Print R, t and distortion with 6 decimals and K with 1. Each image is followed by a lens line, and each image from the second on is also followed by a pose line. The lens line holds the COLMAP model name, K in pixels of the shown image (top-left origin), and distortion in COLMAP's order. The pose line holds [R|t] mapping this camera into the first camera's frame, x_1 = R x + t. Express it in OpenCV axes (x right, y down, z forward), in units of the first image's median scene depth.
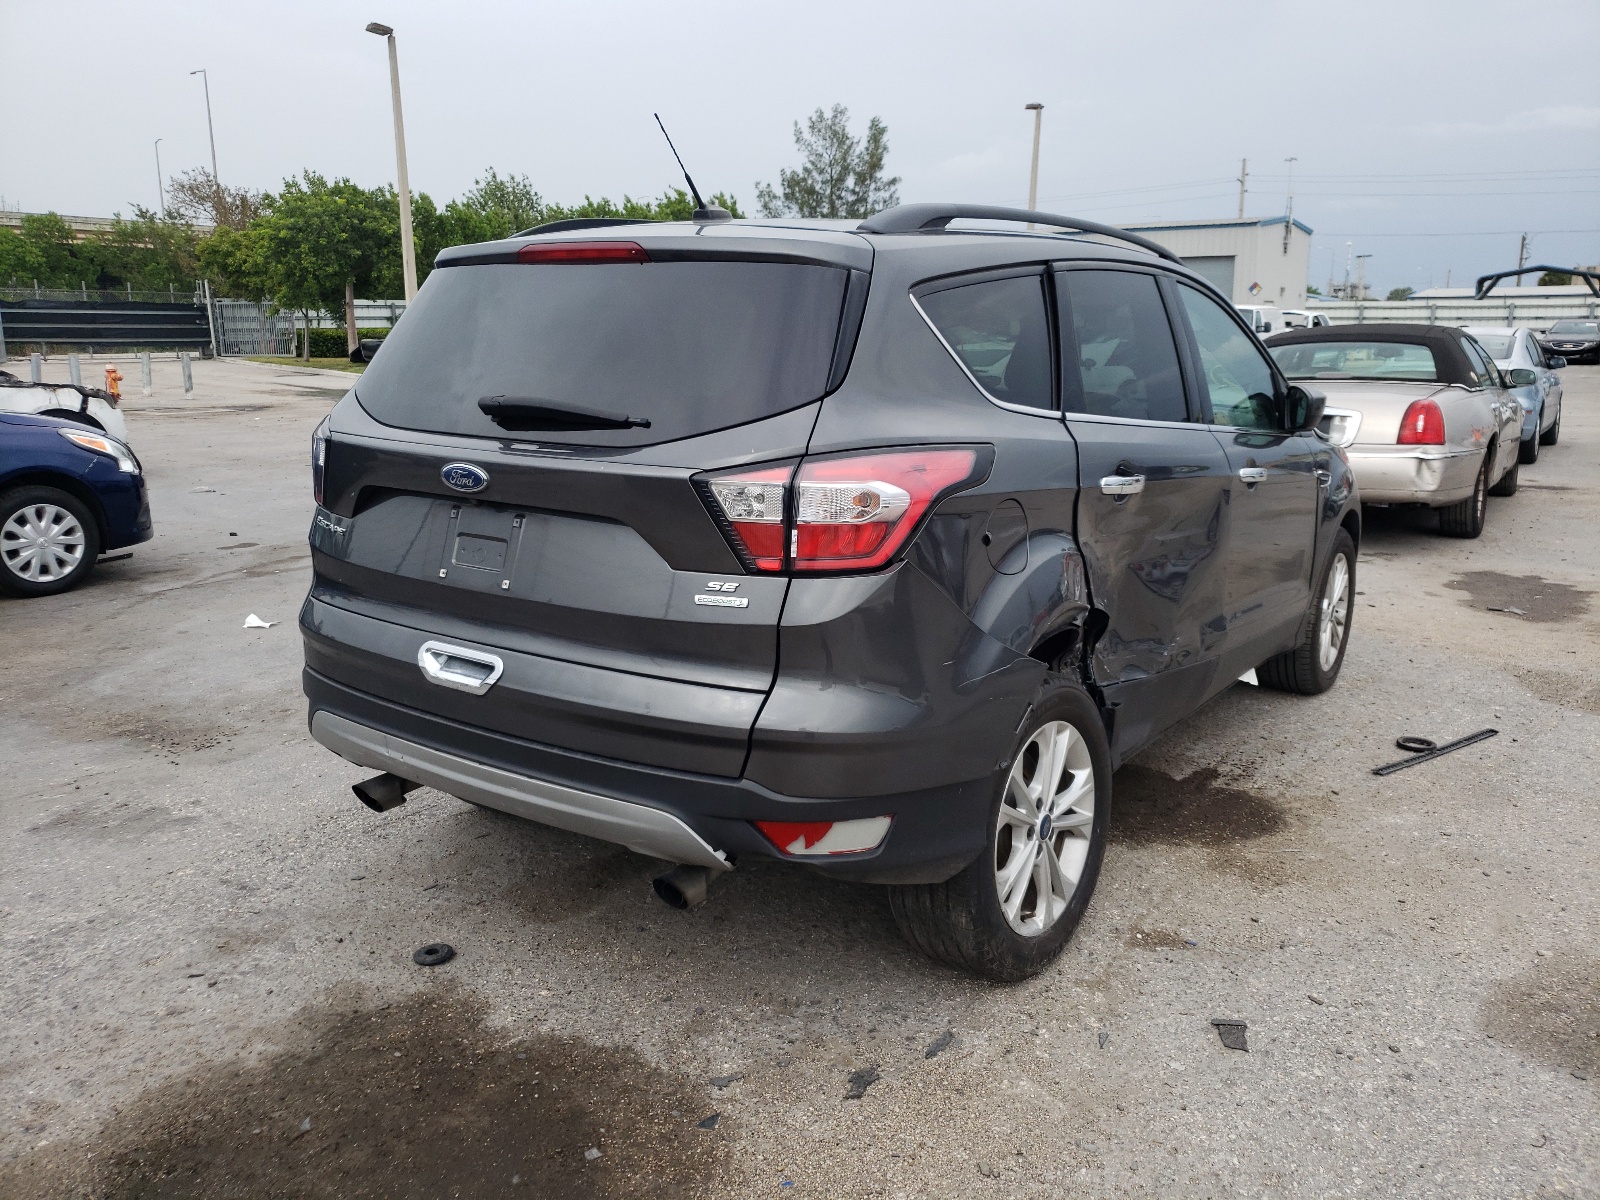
lens RADIAL K [[1281.5, 0, 799.1], [0, 1281.5, 595.9], [0, 0, 1]] dist [0.072425, 0.013228]
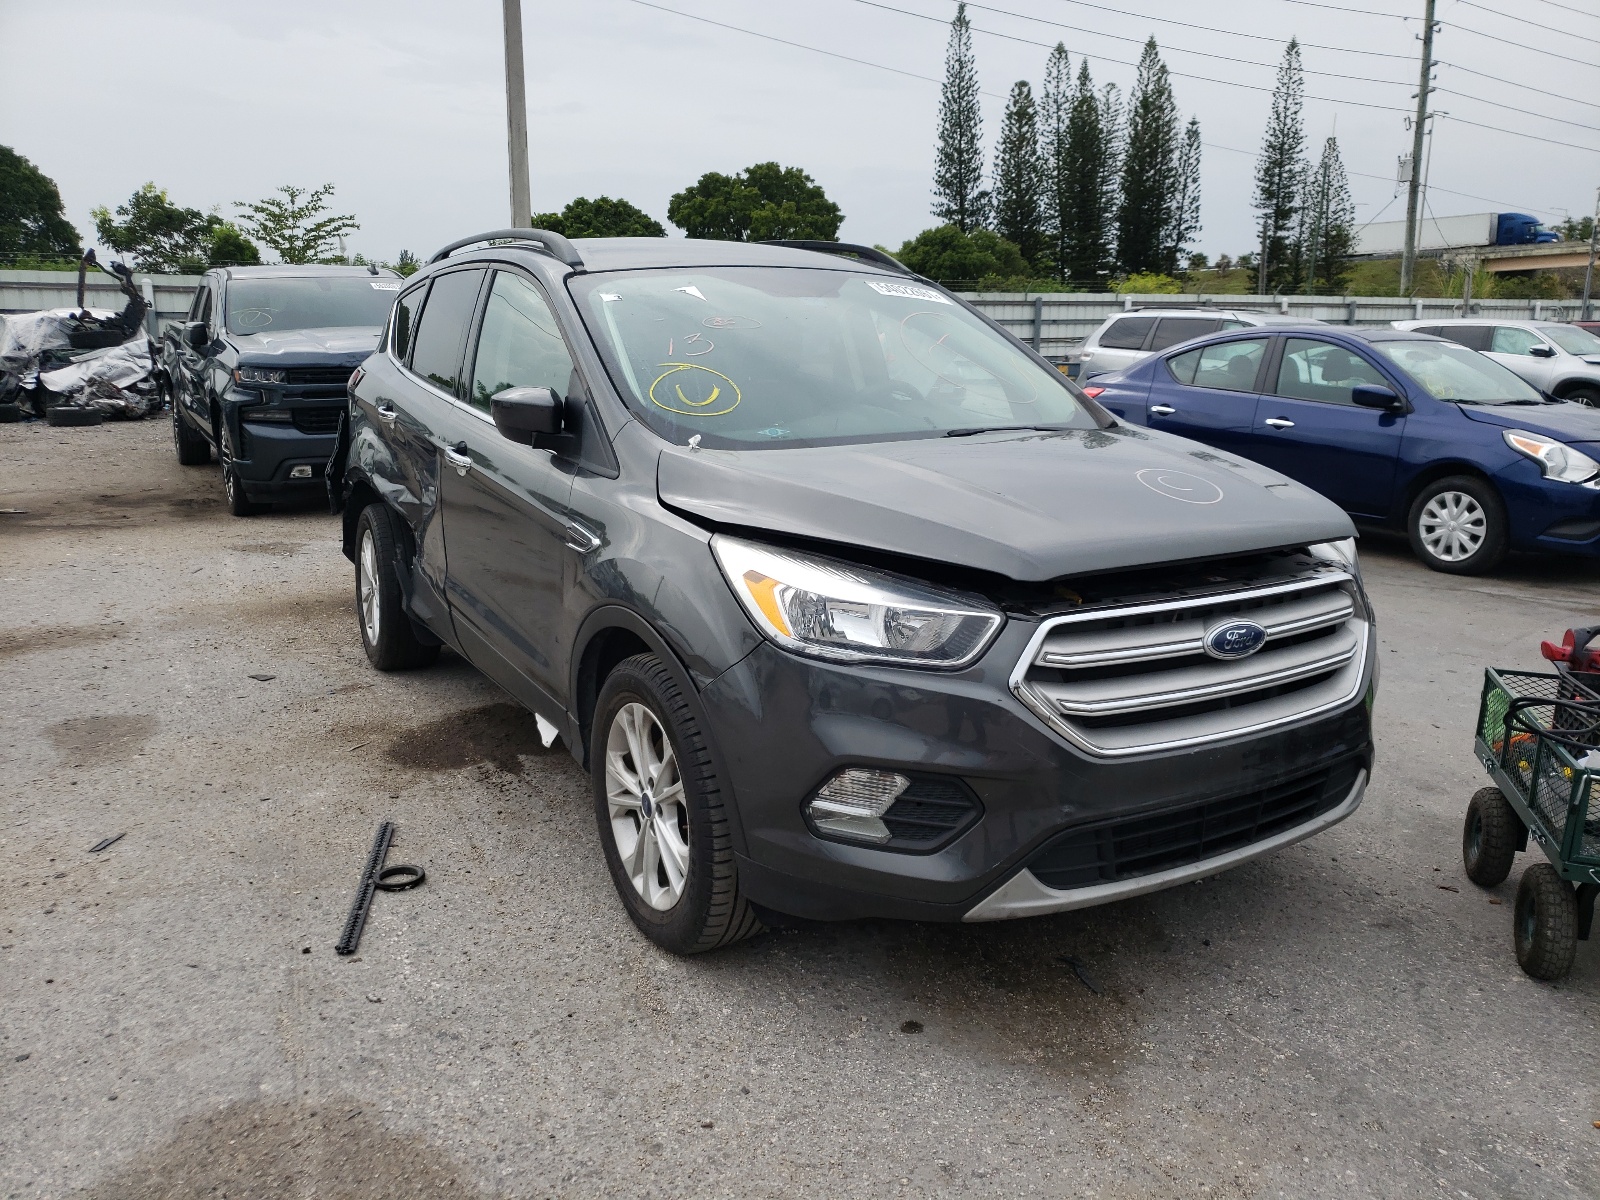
lens RADIAL K [[1222.9, 0, 796.3], [0, 1222.9, 603.3], [0, 0, 1]] dist [0.001952, -0.000554]
pose [[-0.420060, 0.182683, -0.888919, 0.790339], [-0.196661, 0.937927, 0.285687, -0.216939], [0.885931, 0.294821, -0.358059, 1.154537]]
